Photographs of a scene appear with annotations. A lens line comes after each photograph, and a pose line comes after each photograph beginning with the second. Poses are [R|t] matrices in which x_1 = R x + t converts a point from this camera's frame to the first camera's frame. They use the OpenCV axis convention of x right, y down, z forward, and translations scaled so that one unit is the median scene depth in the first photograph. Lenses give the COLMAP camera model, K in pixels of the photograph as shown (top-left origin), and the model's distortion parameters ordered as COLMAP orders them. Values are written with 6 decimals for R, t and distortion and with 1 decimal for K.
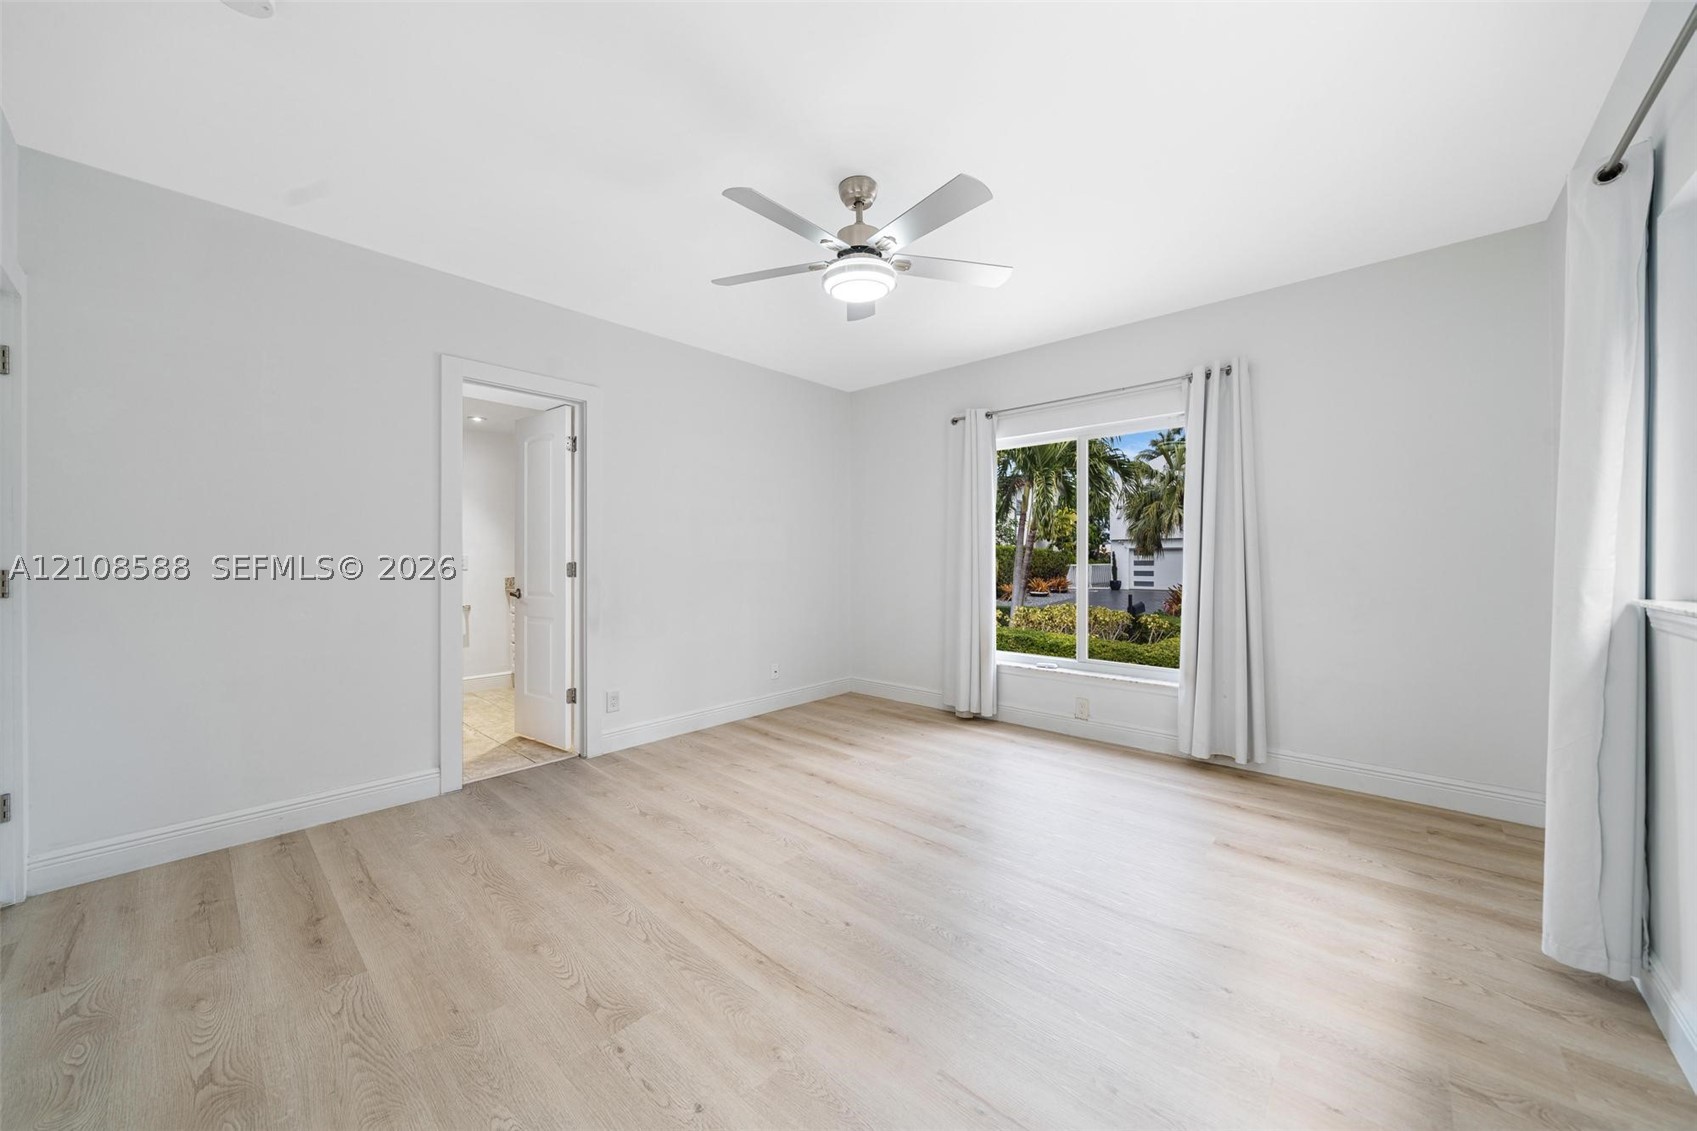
lens RADIAL K [[611.4, 0, 849.3], [0, 611.4, 571.8], [0, 0, 1]] dist [-0.005259, 0.000625]
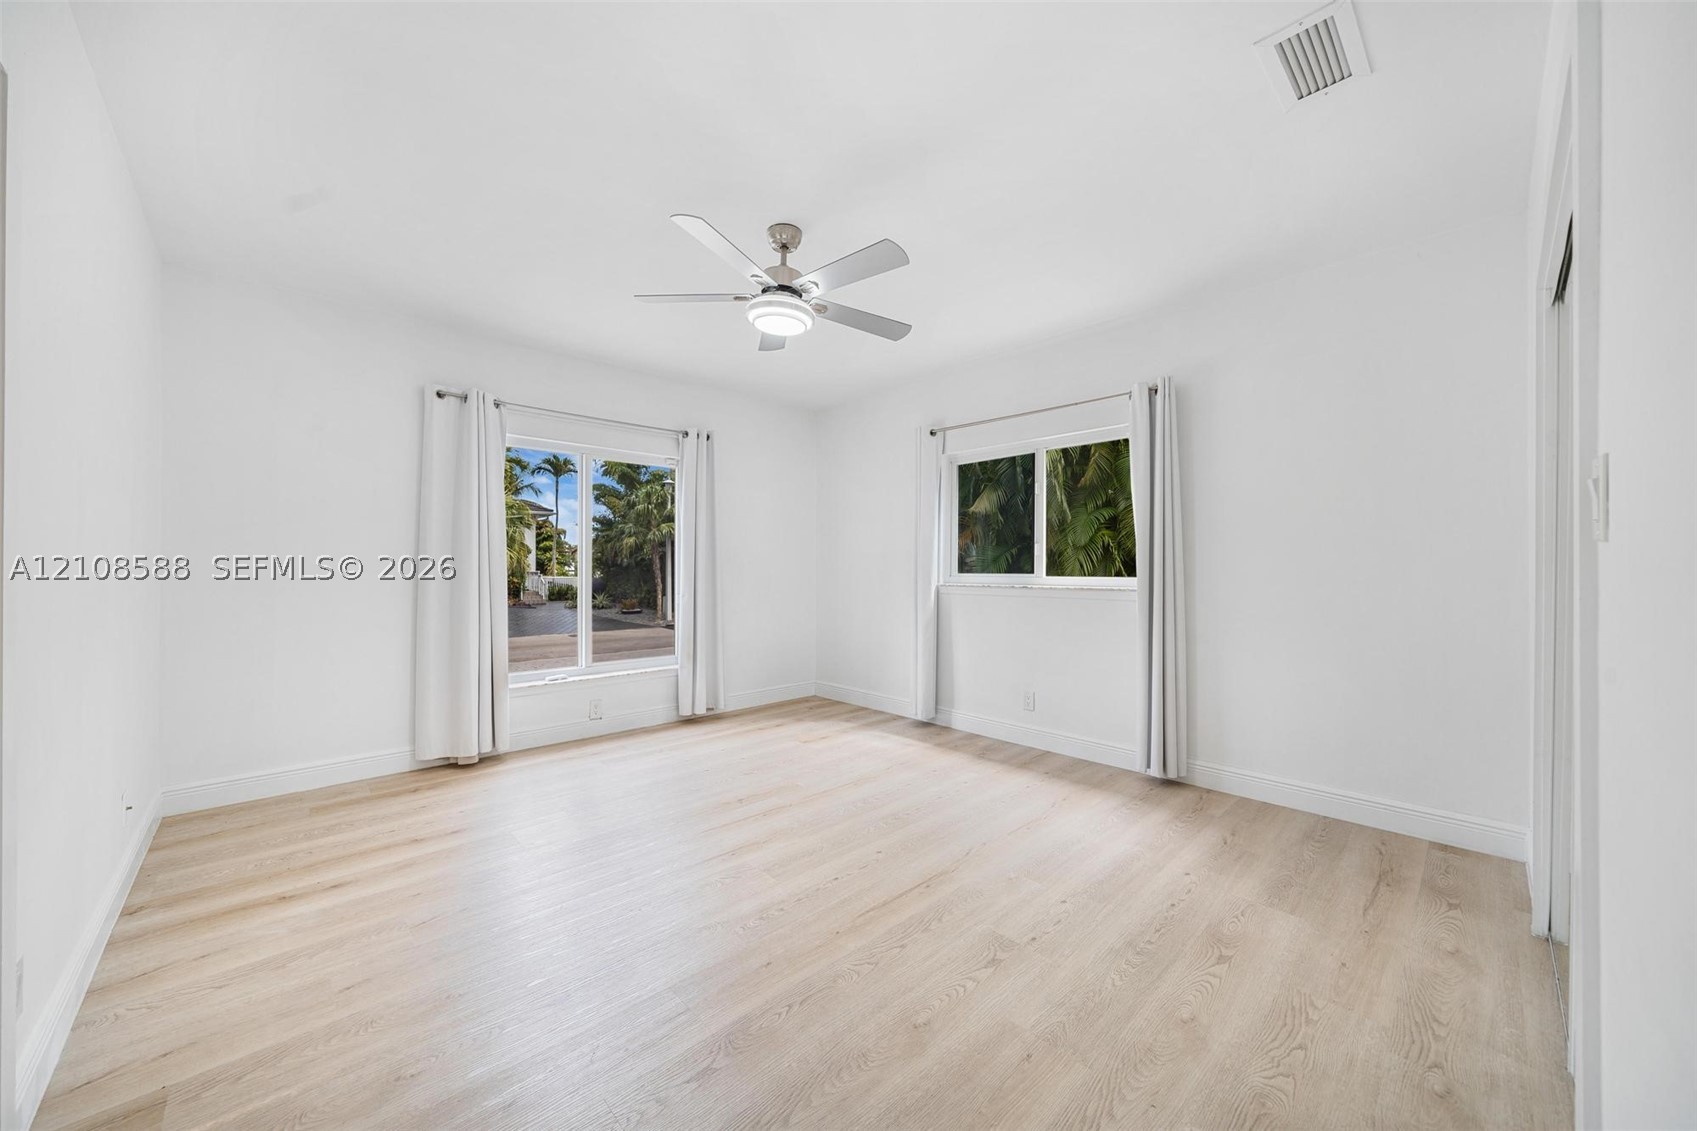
lens RADIAL K [[611.4, 0, 838.9], [0, 611.4, 559.6], [0, 0, 1]] dist [-0.005259, 0.000625]
pose [[0.077487, 0.015244, 0.996877, -1.035672], [0.024095, 0.999562, -0.017158, -0.013088], [-0.996702, 0.025349, 0.077086, 0.774770]]
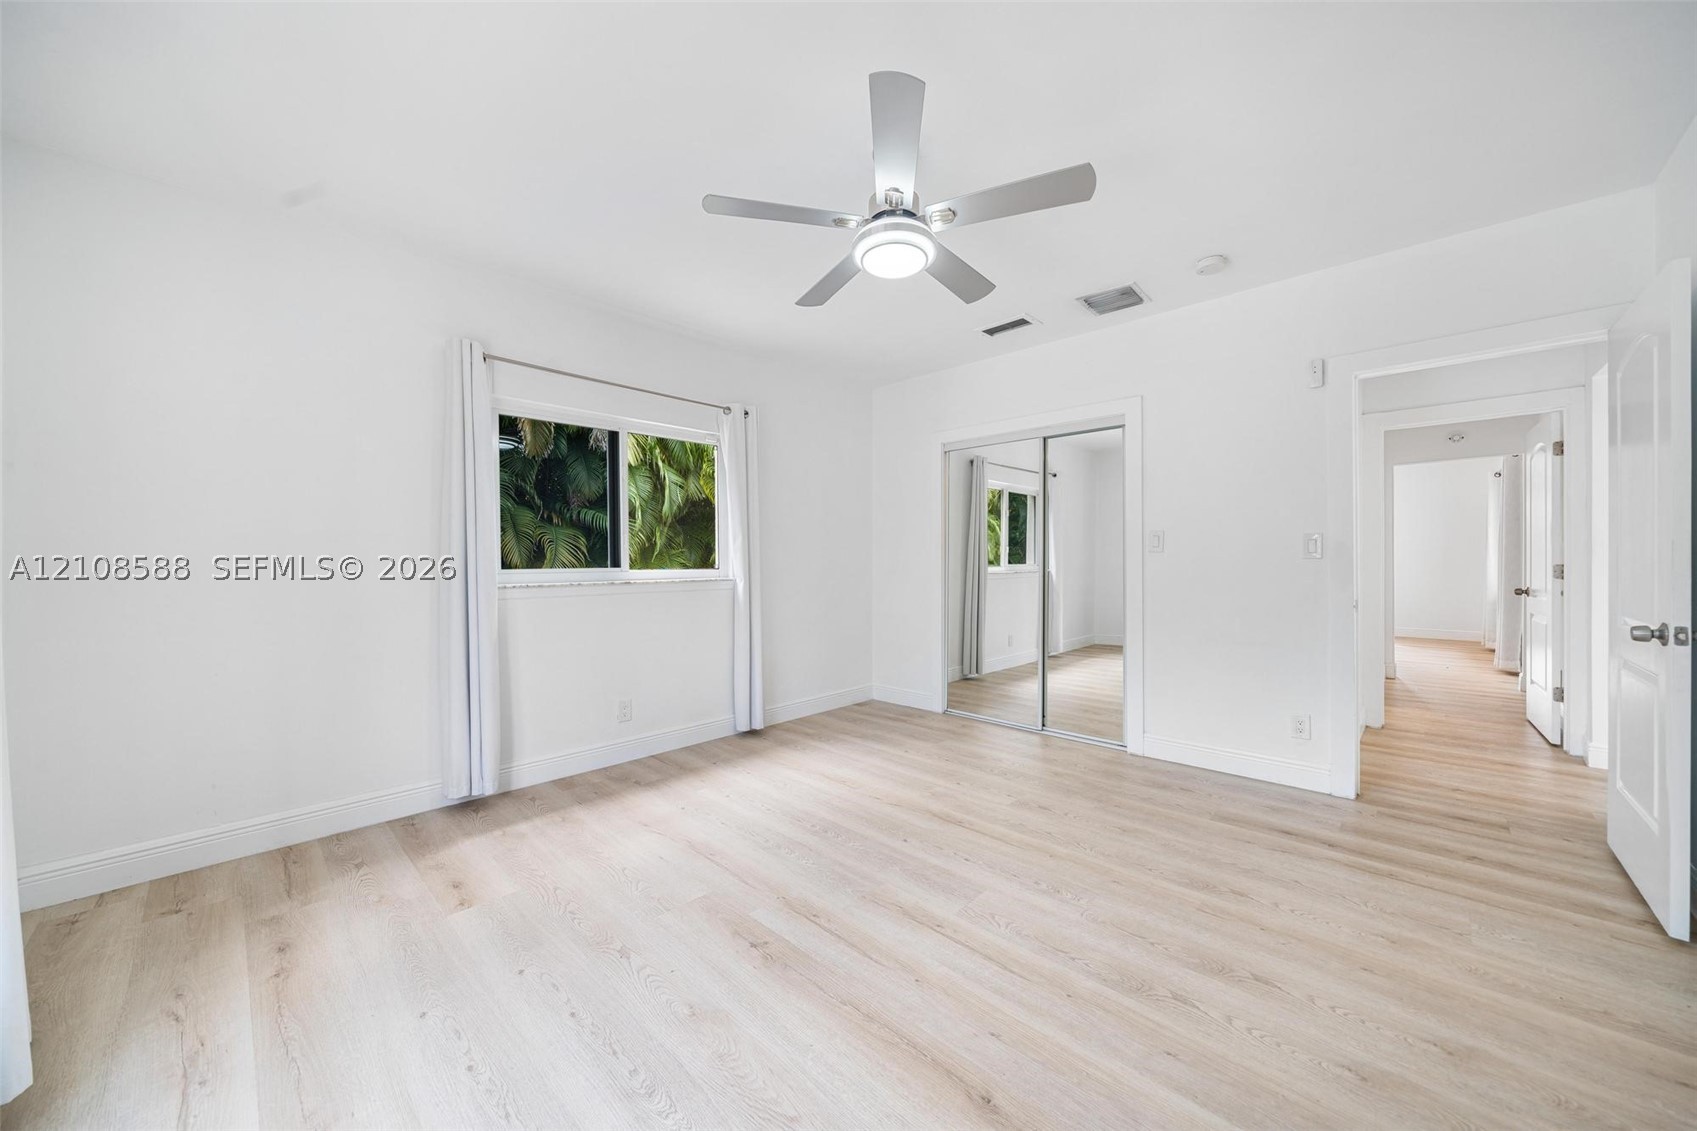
lens RADIAL K [[611.4, 0, 852.4], [0, 611.4, 560.5], [0, 0, 1]] dist [-0.005259, 0.000625]
pose [[-0.999674, 0.006917, 0.024567, 0.058796], [0.007671, 0.999499, 0.030720, -0.046744], [-0.024342, 0.030899, -0.999226, 1.822080]]
